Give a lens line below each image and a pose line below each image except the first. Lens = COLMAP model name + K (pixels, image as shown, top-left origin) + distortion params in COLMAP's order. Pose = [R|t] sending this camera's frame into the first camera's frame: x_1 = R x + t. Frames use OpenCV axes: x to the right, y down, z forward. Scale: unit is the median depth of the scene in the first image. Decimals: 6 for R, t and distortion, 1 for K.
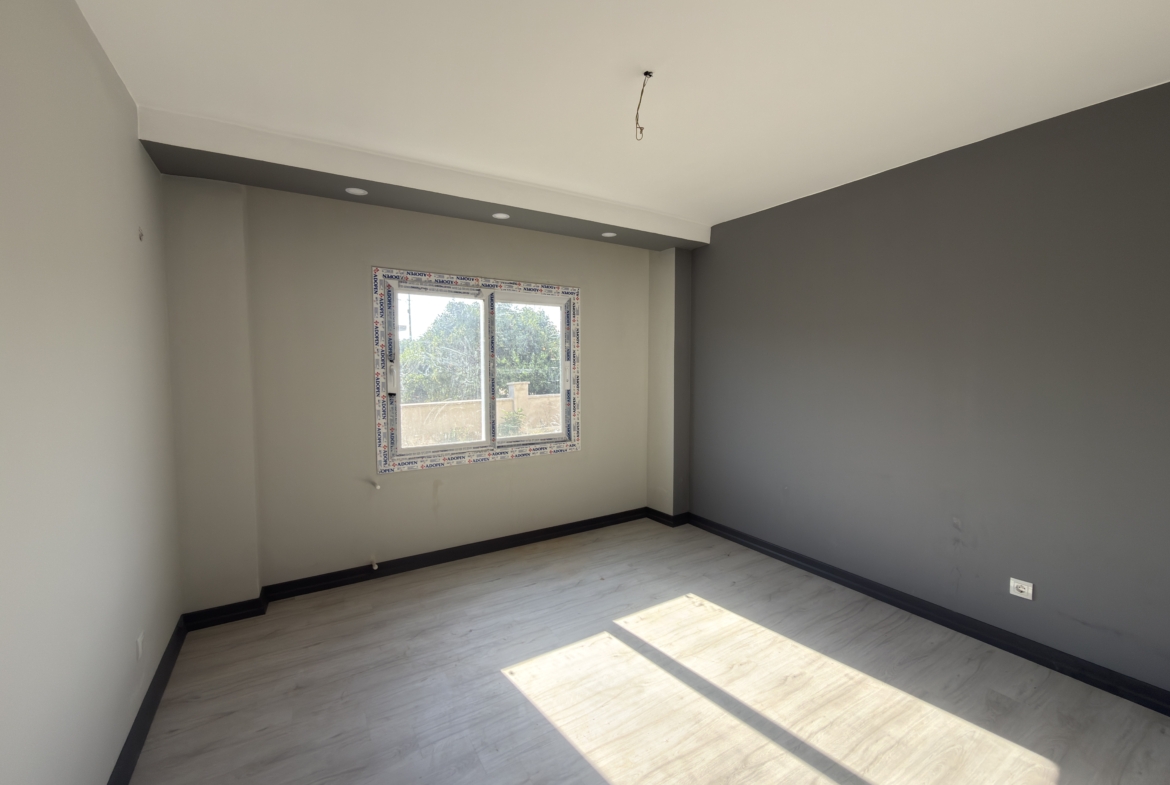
lens RADIAL K [[465.6, 0, 578.9], [0, 465.6, 389.6], [0, 0, 1]] dist [-0.000244, 0.000428]
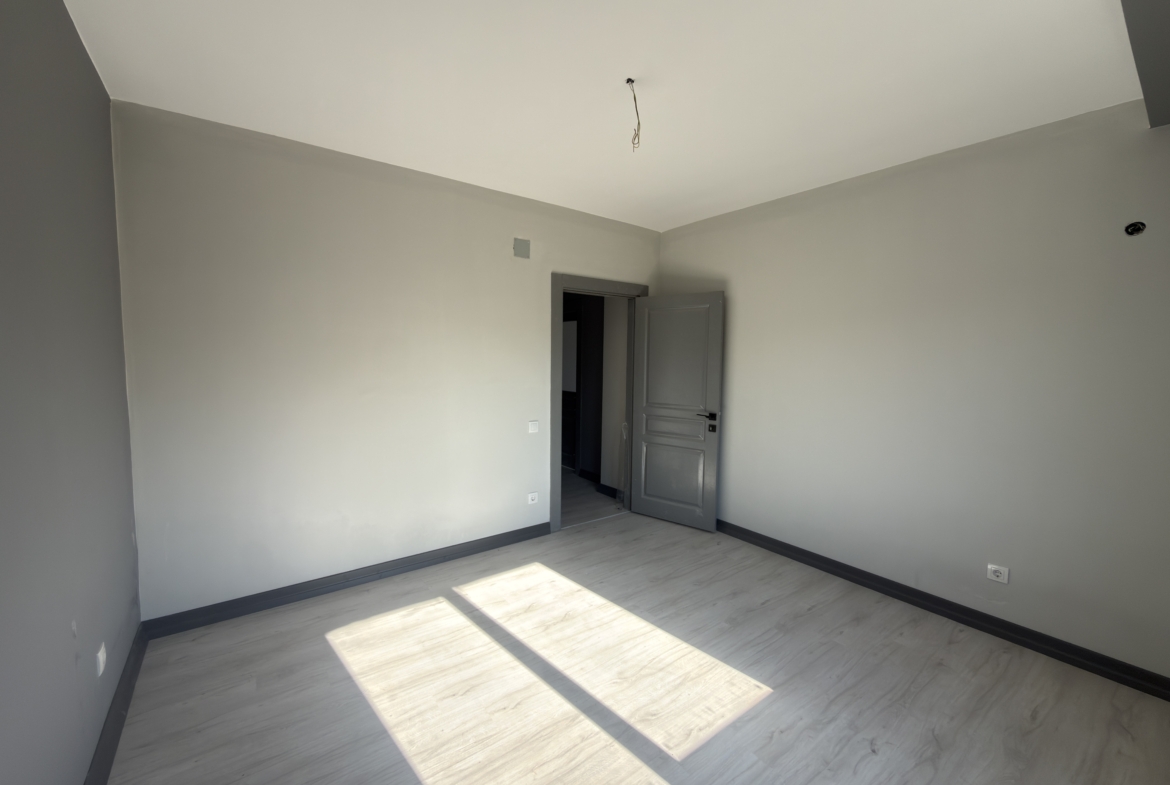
lens RADIAL K [[465.6, 0, 583.2], [0, 465.6, 391.3], [0, 0, 1]] dist [-0.000244, 0.000428]
pose [[-0.996139, -0.006881, -0.087523, 0.307451], [-0.018415, 0.991123, 0.131667, -0.100509], [0.085840, 0.132770, -0.987423, 1.914306]]
